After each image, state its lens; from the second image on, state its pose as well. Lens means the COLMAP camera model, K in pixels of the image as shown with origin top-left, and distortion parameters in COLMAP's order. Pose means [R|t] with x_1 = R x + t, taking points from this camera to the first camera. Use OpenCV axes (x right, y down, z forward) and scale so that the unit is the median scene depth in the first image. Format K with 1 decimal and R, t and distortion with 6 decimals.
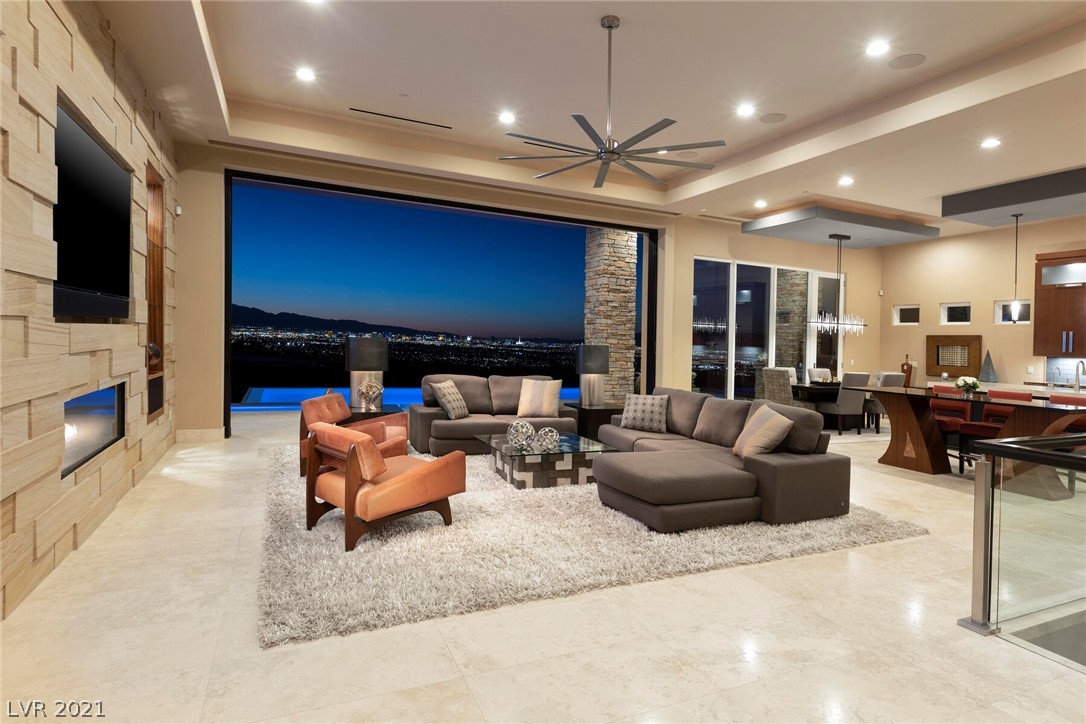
lens RADIAL K [[585.8, 0, 545.7], [0, 585.8, 362.2], [0, 0, 1]] dist [0.011619, -0.001594]
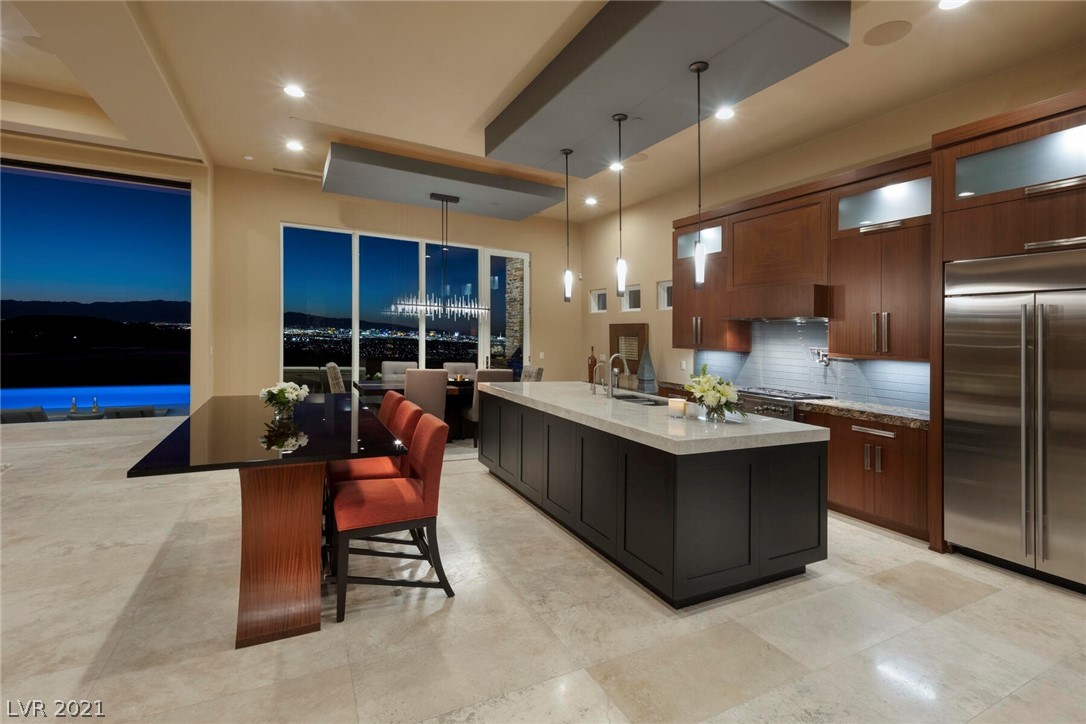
lens RADIAL K [[494.0, 0, 564.0], [0, 494.0, 326.3], [0, 0, 1]] dist [0.004600, -0.001981]
pose [[0.998368, -0.000410, 0.057104, 0.679538], [0.003650, 0.998388, -0.056644, -0.002663], [-0.056988, 0.056760, 0.996760, 0.366849]]
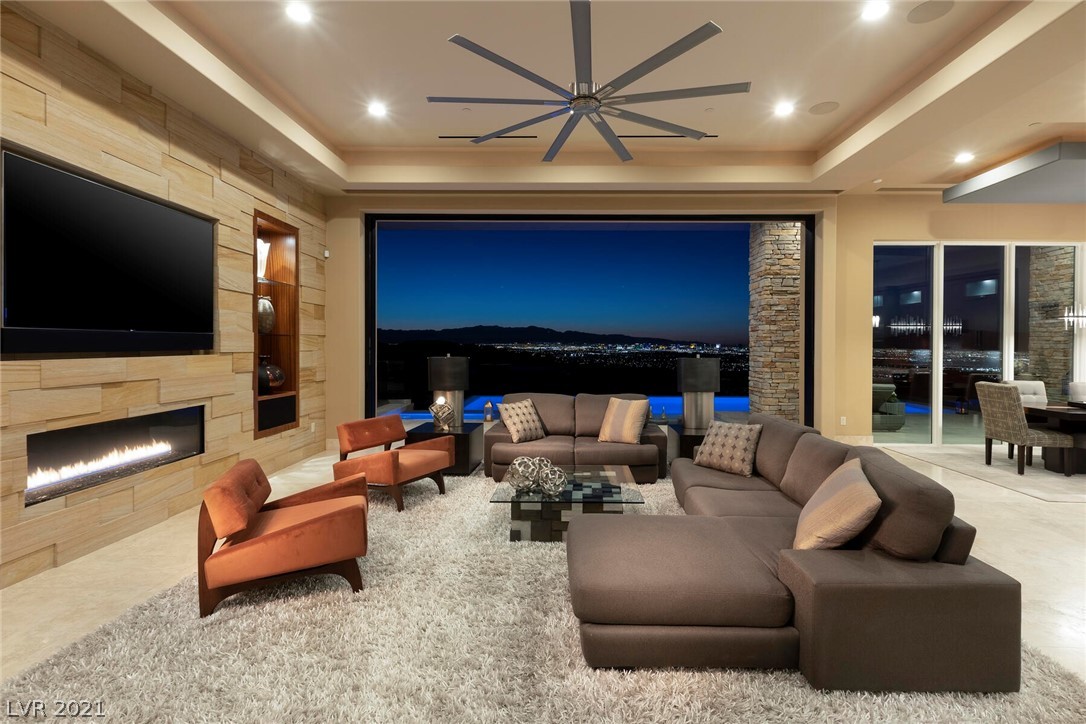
lens RADIAL K [[494.0, 0, 562.8], [0, 494.0, 377.3], [0, 0, 1]] dist [0.004600, -0.001981]
pose [[0.903830, -0.006011, -0.427850, 0.176998], [0.014497, 0.999757, 0.016579, -0.013924], [0.427646, -0.021187, 0.903698, 0.223561]]
